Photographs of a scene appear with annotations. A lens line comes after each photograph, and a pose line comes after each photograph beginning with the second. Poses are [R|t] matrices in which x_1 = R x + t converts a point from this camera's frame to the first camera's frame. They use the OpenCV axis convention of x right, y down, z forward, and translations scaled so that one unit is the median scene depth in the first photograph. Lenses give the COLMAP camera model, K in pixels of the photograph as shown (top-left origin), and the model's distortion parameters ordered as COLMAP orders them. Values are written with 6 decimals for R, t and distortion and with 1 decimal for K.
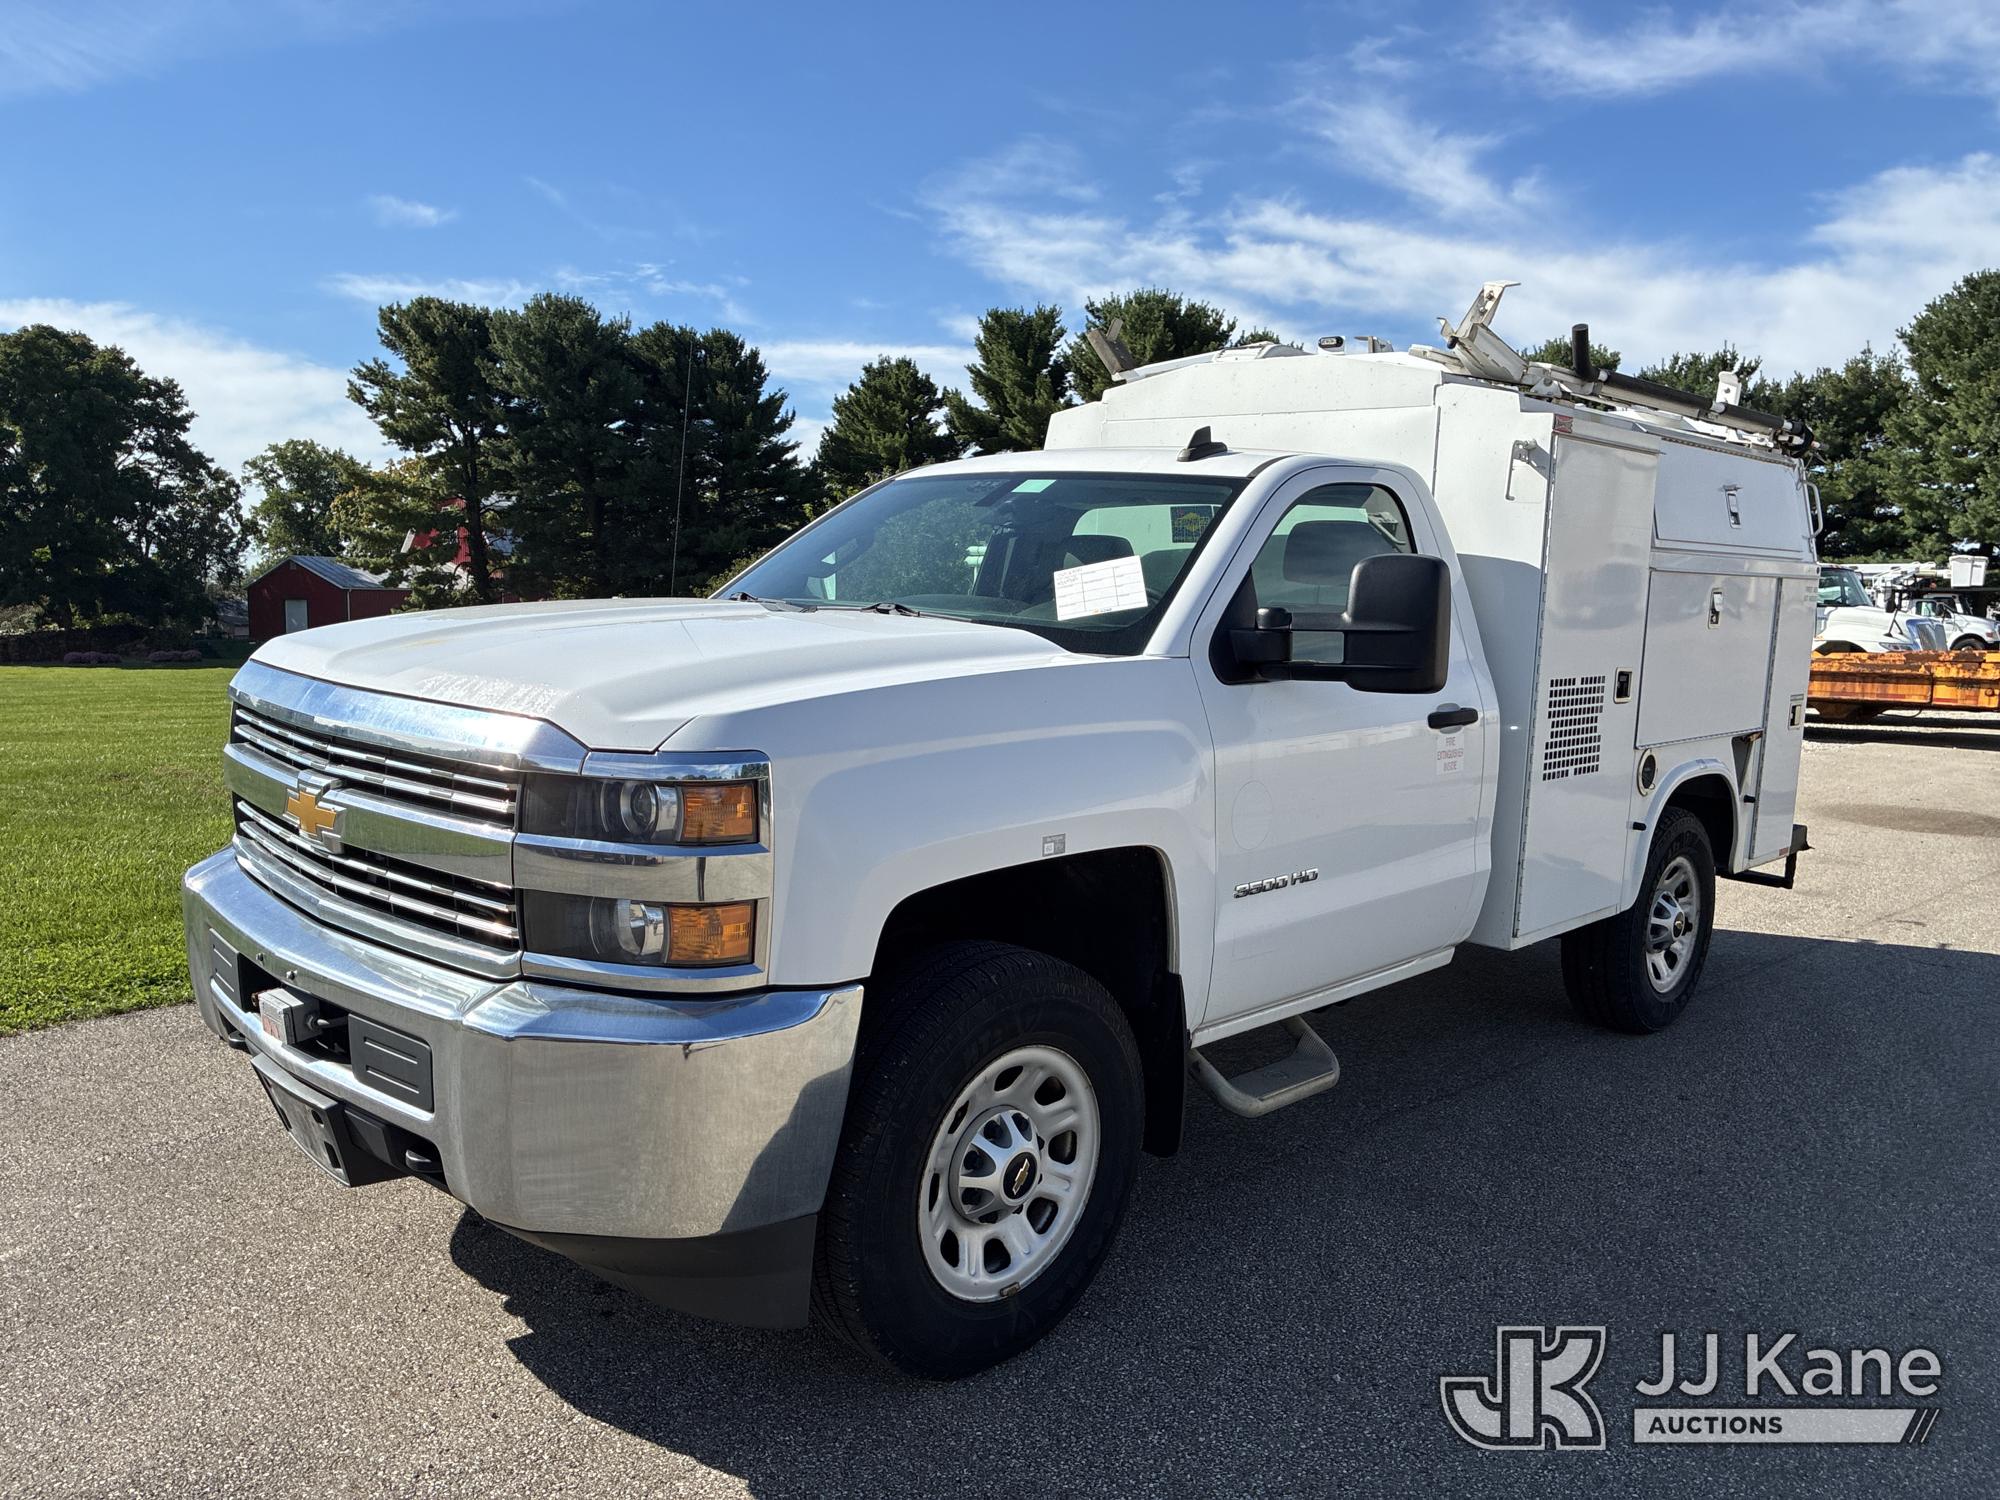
lens RADIAL K [[1576.0, 0, 1014.4], [0, 1576.0, 724.2], [0, 0, 1]] dist [-0.002612, 0.017267]
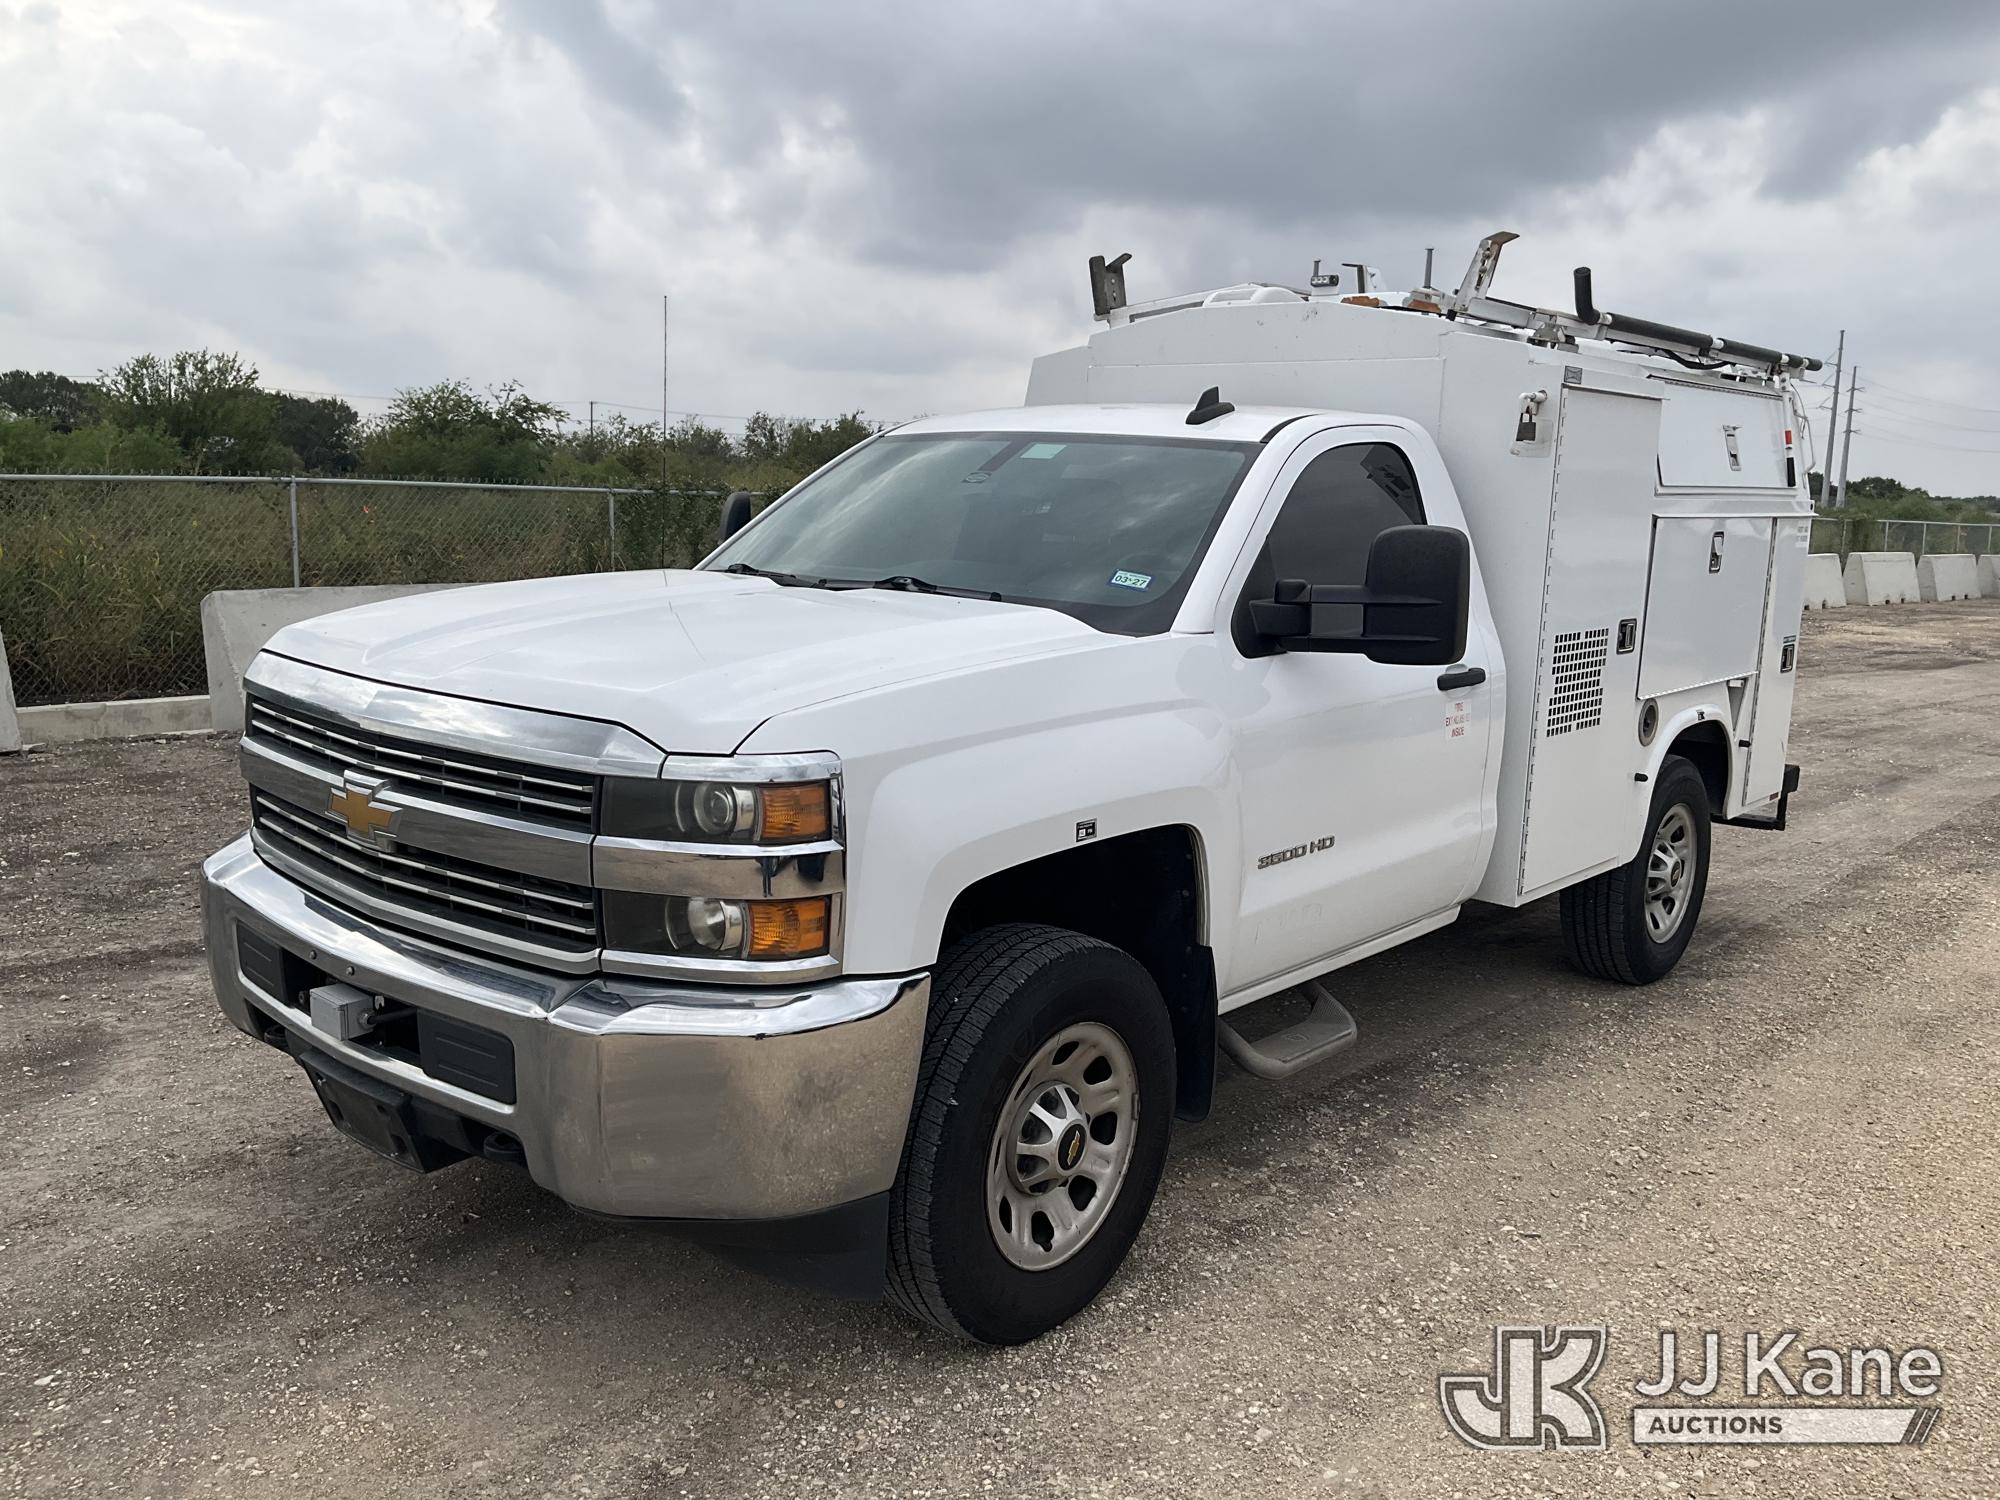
lens RADIAL K [[1736.7, 0, 998.8], [0, 1736.7, 746.1], [0, 0, 1]] dist [0.024235, -0.061016]
pose [[0.998860, -0.019320, 0.043647, -0.077236], [0.016662, 0.998031, 0.060464, -0.040316], [-0.044729, -0.059667, 0.997216, -0.106050]]
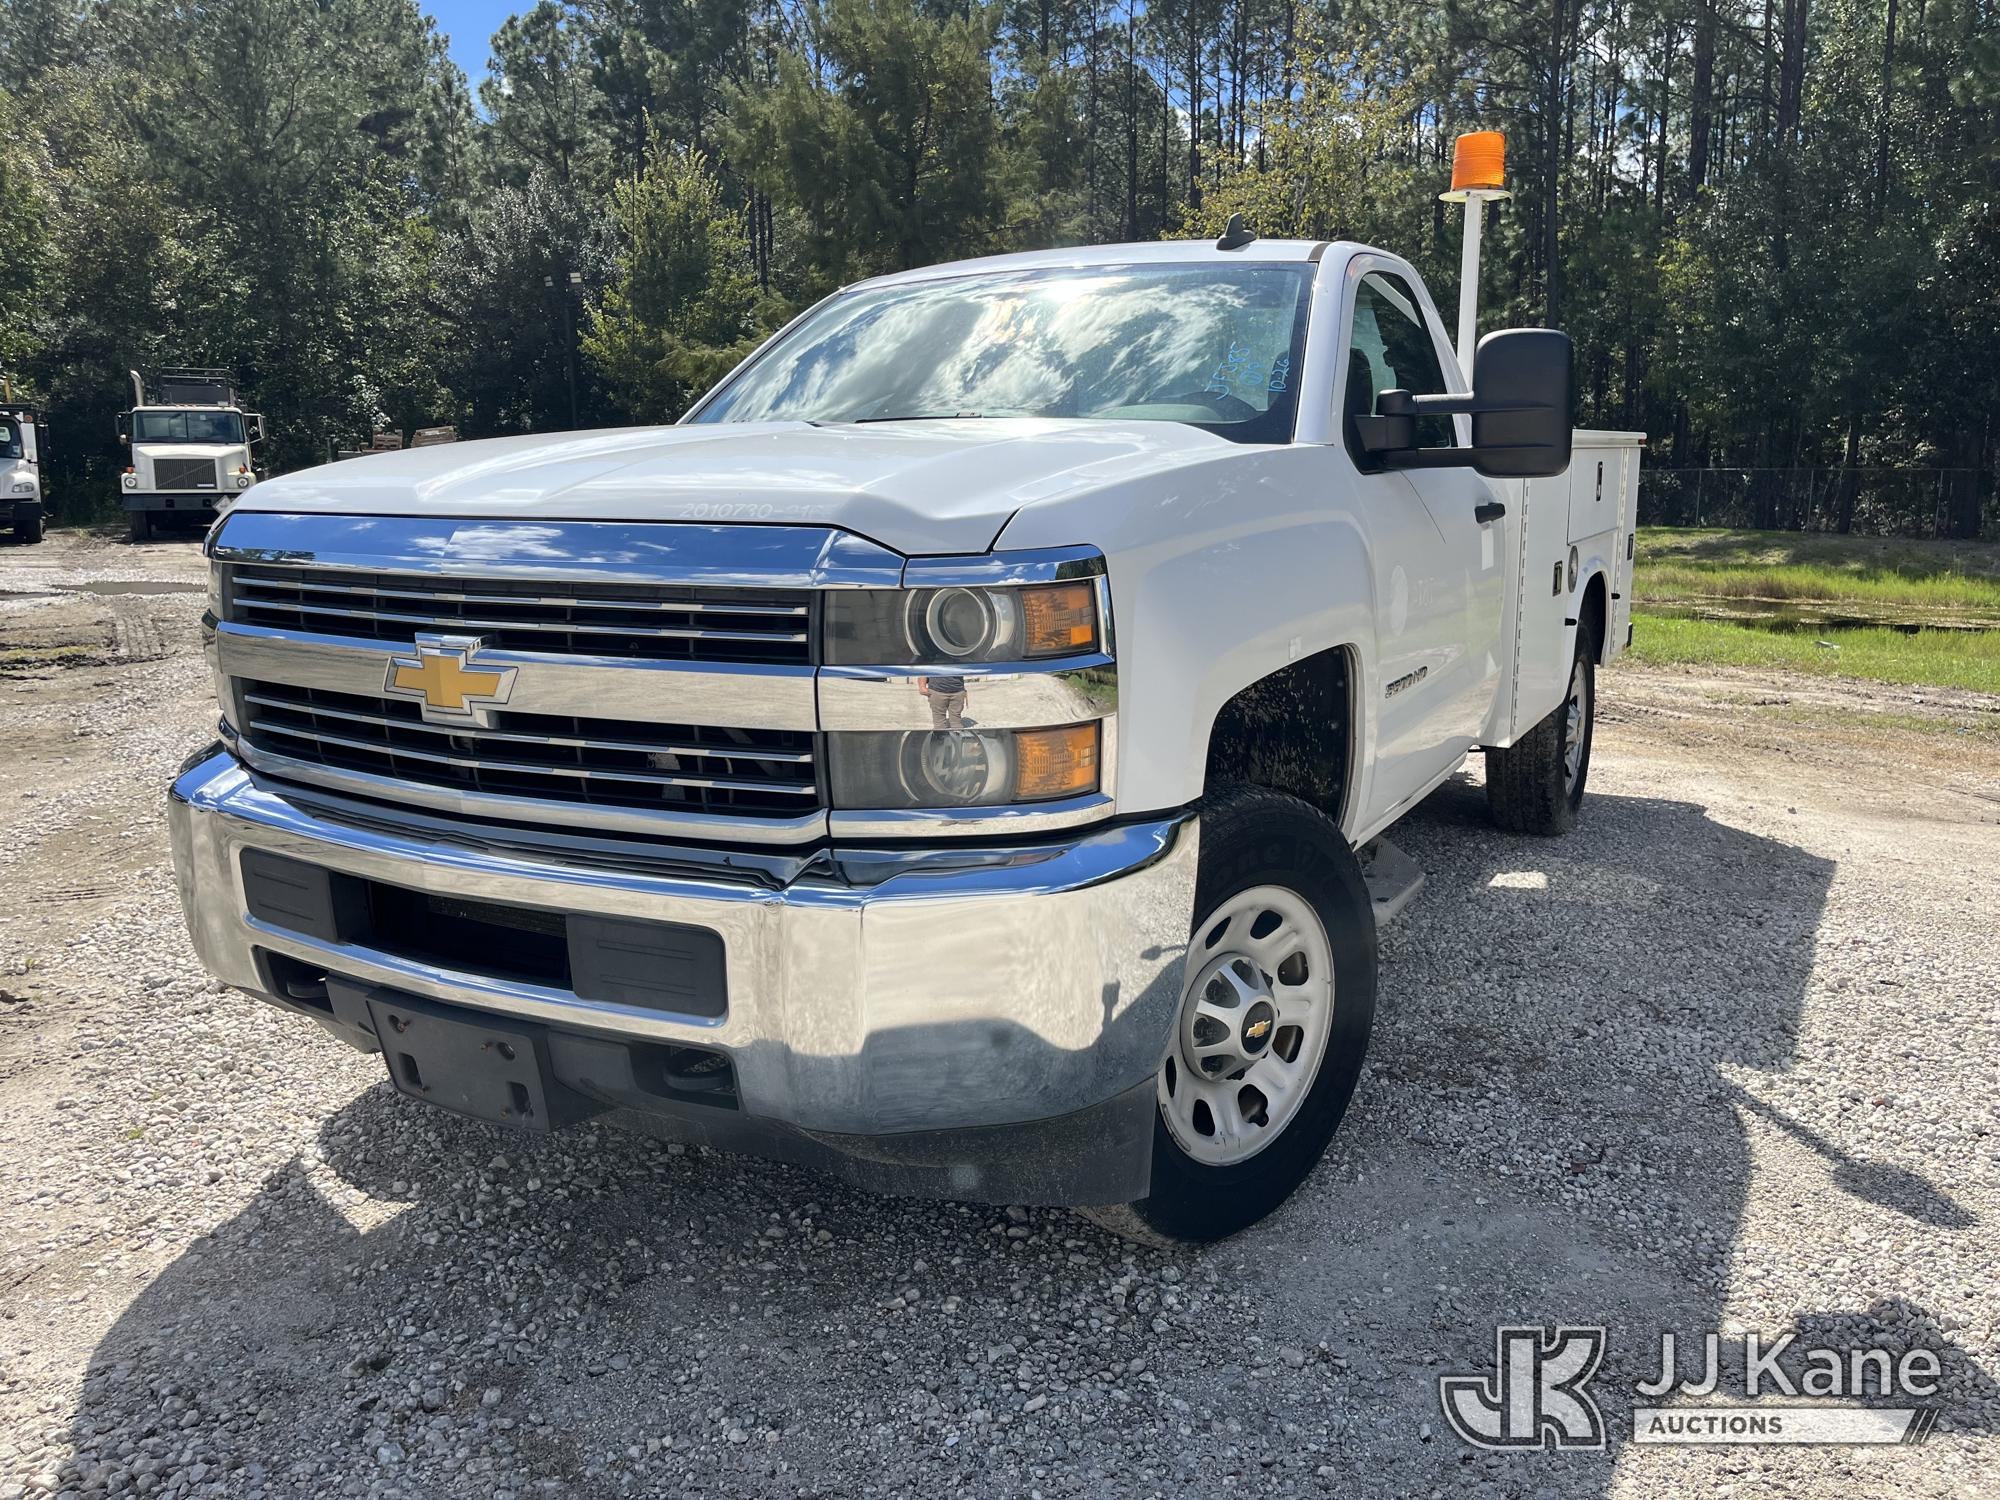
lens RADIAL K [[1576.0, 0, 1010.2], [0, 1576.0, 741.8], [0, 0, 1]] dist [-0.002612, 0.017267]
pose [[0.963133, -0.098141, 0.250485, -0.328480], [0.077587, 0.992853, 0.090678, 0.031948], [-0.257594, -0.067901, 0.963865, 0.138753]]
